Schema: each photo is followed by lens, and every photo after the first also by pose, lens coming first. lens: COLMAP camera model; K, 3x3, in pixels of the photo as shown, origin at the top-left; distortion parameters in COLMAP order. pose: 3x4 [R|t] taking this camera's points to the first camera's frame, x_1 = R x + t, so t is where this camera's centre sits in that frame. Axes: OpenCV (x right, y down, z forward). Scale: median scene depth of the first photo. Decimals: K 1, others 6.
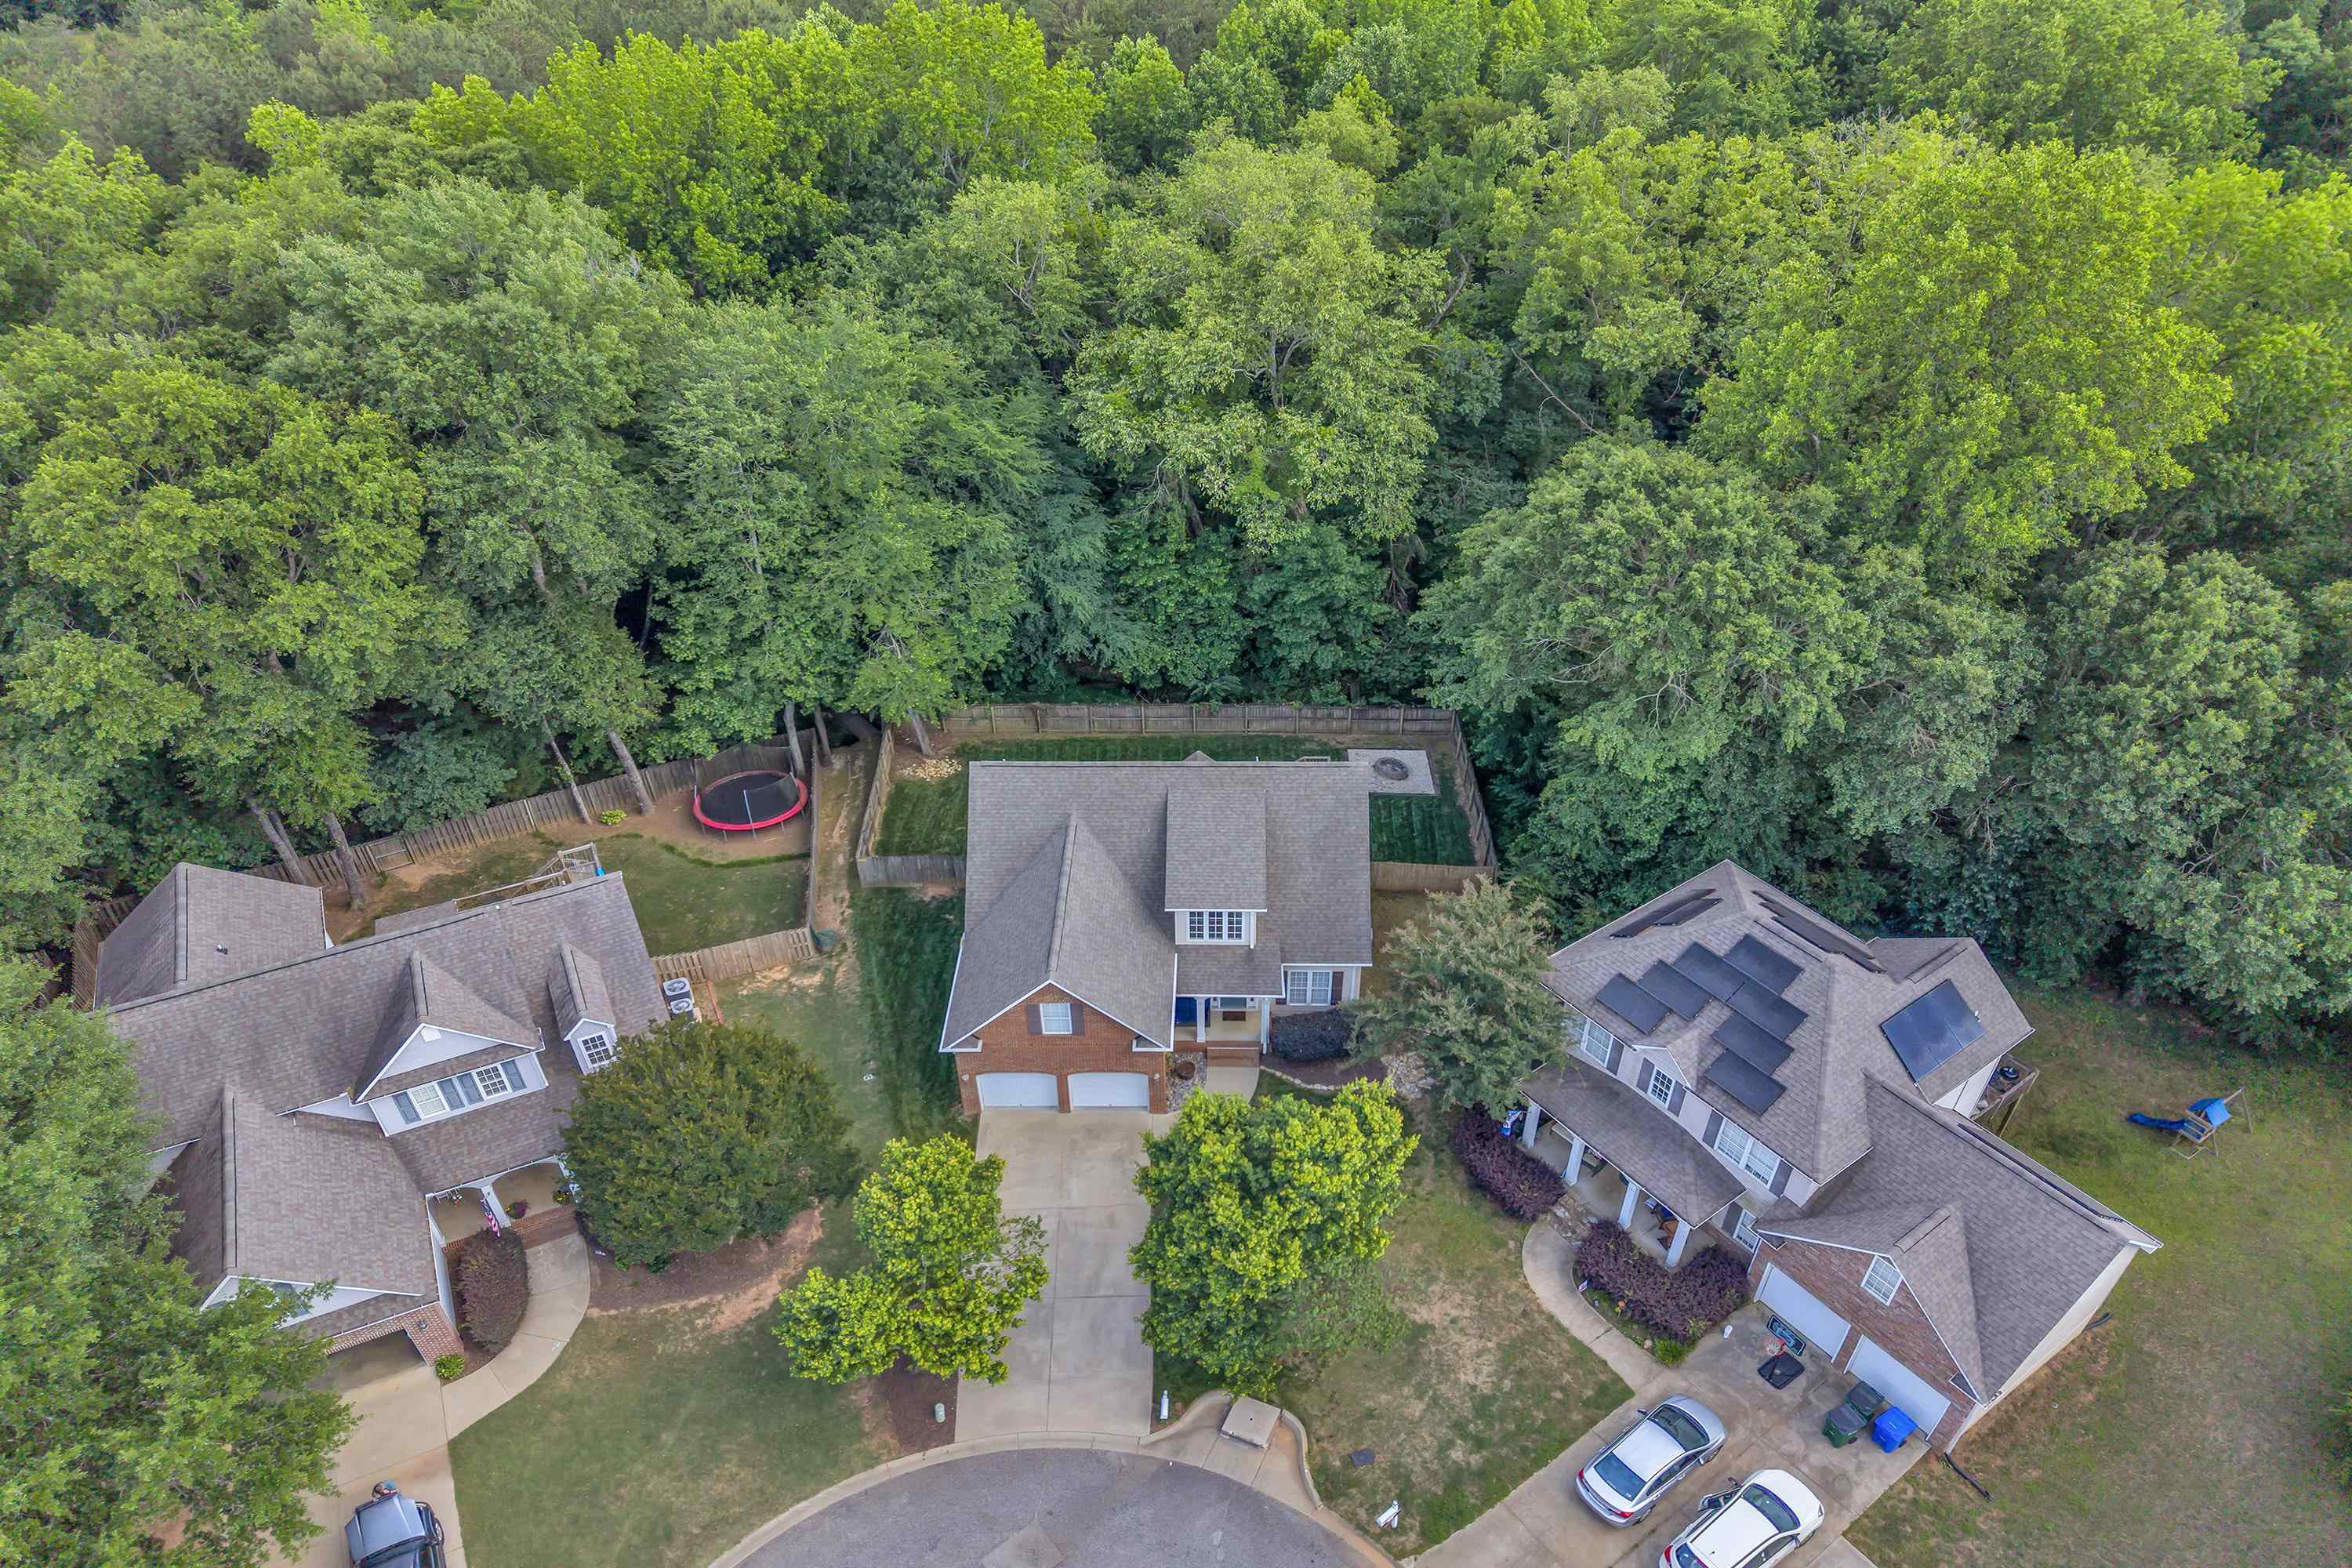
lens RADIAL K [[1633.1, 0, 1185.3], [0, 1633.1, 782.1], [0, 0, 1]] dist [-0.027196, -0.014524]
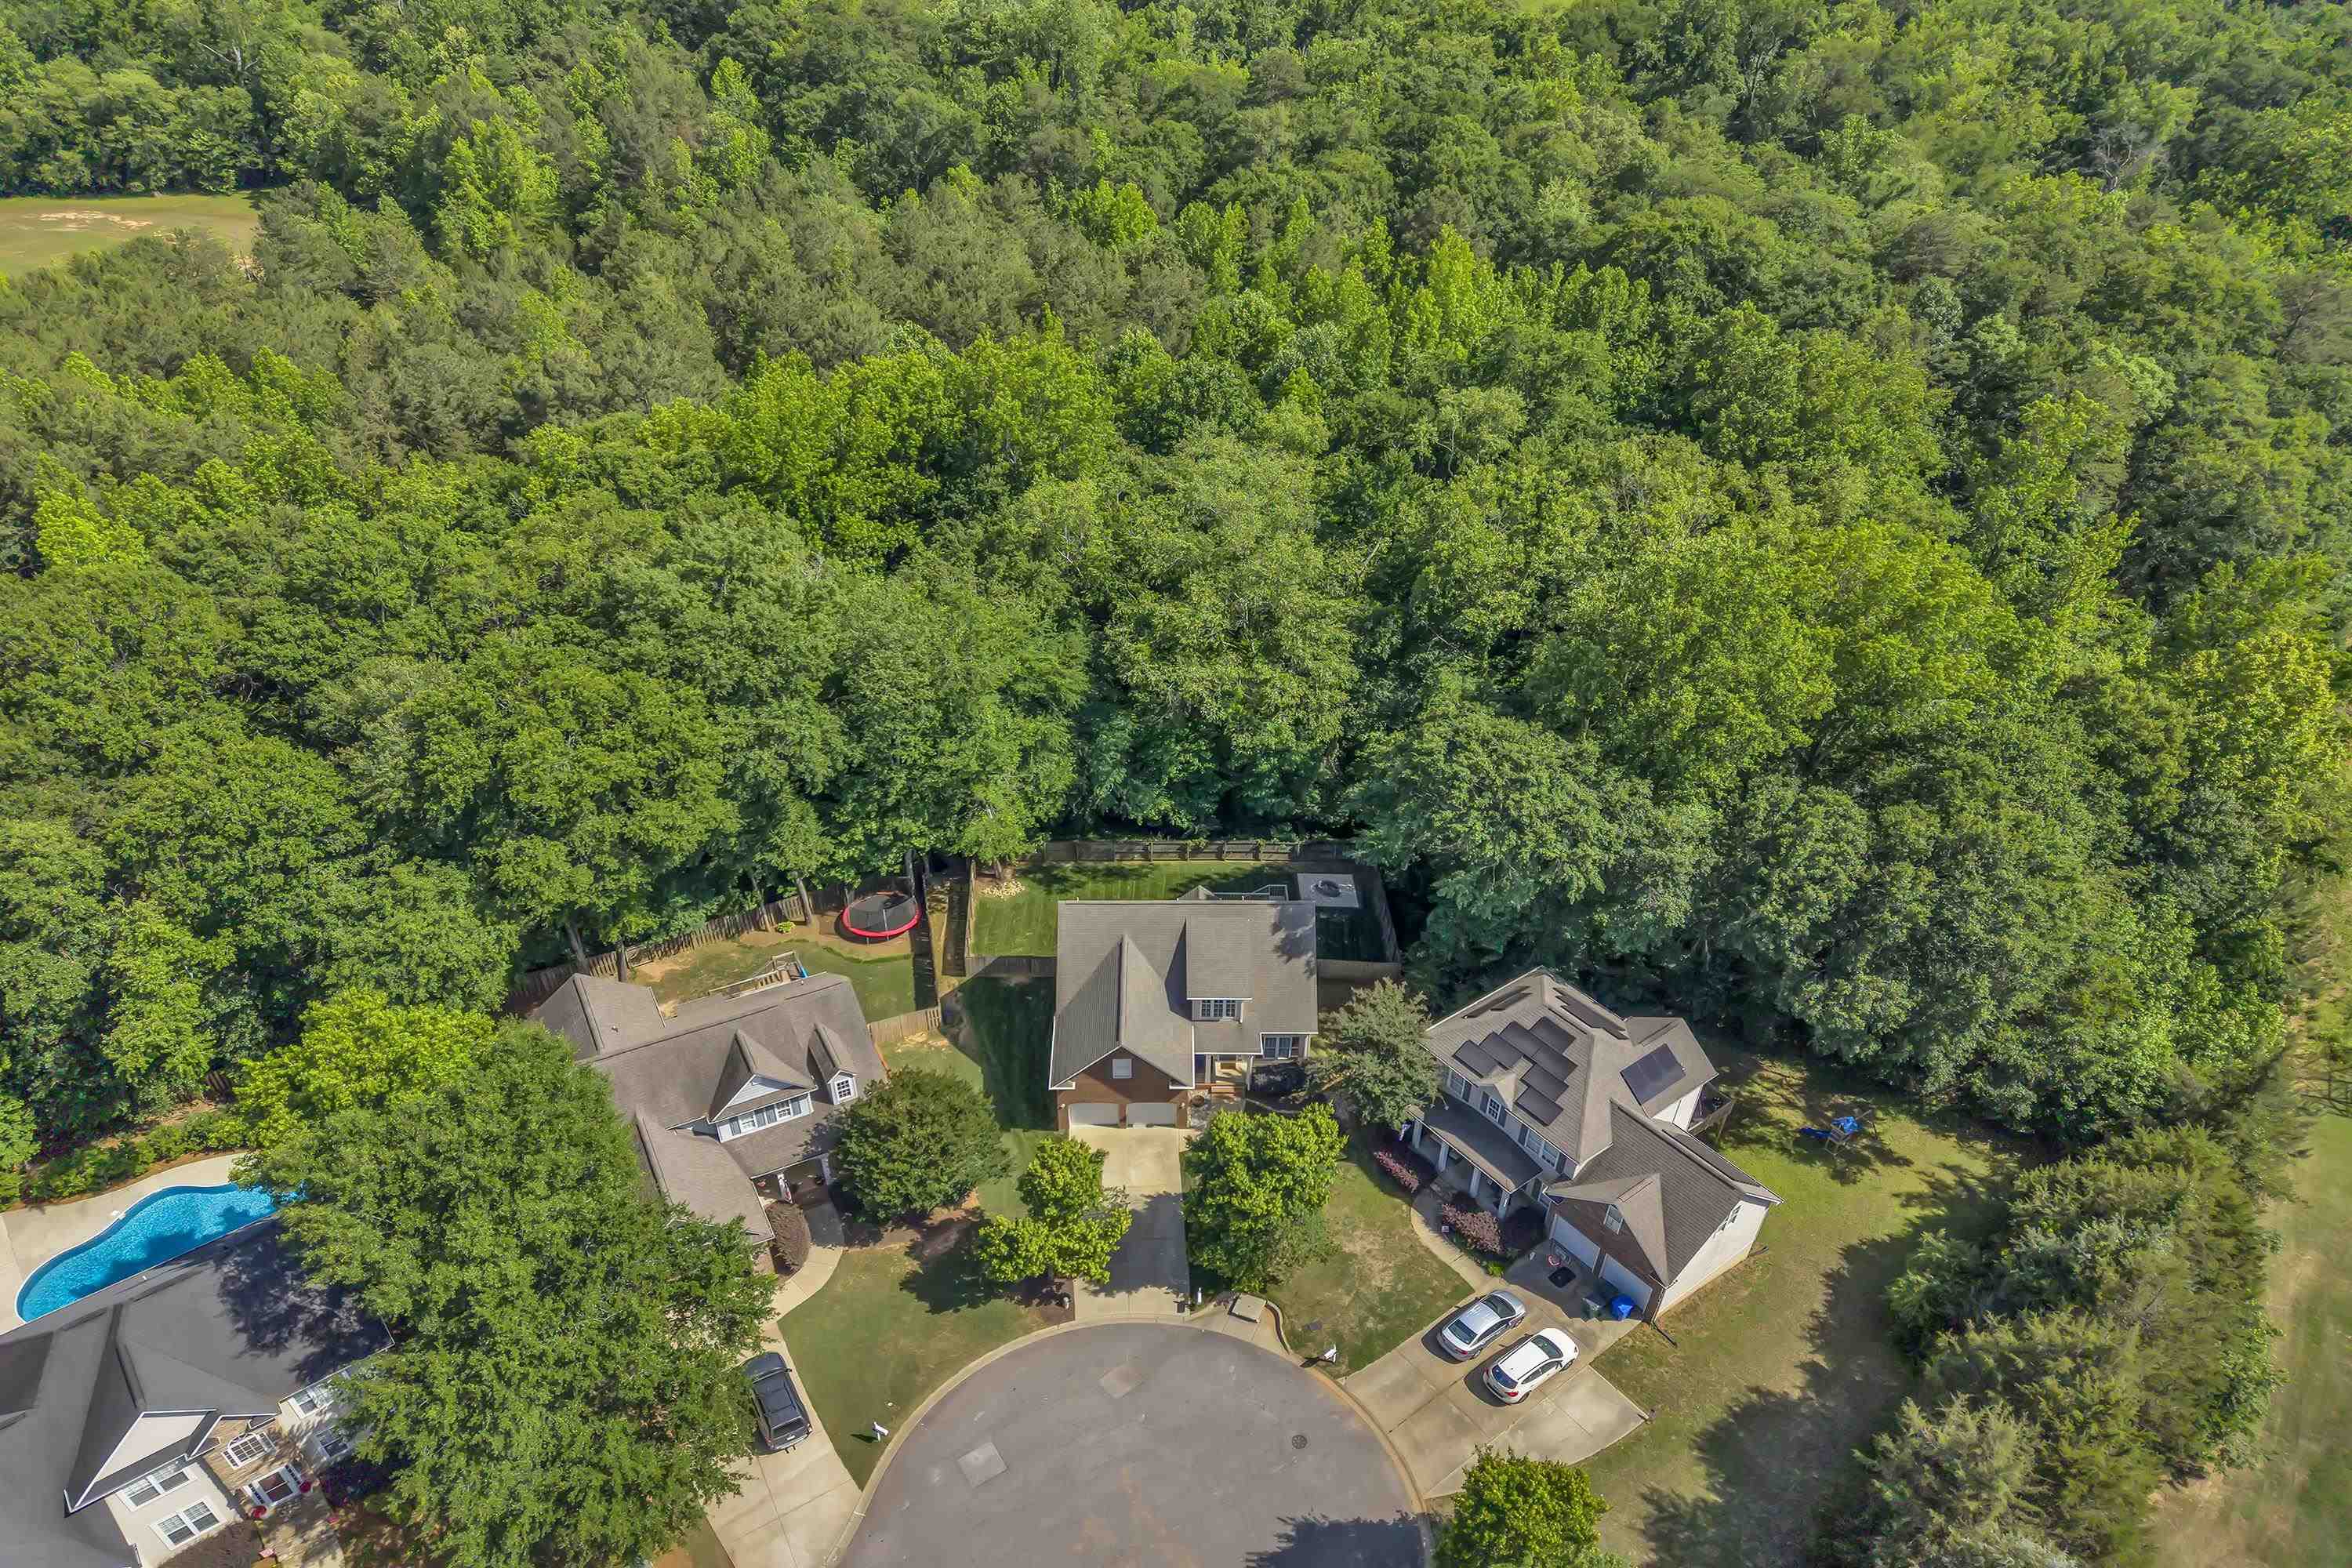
lens RADIAL K [[1633.1, 0, 1160.3], [0, 1633.1, 785.7], [0, 0, 1]] dist [-0.027196, -0.014524]
pose [[0.999575, 0.001734, 0.029101, -0.091946], [-0.001078, 0.999745, -0.022540, -0.100482], [-0.029132, 0.022499, 0.999322, -0.634334]]
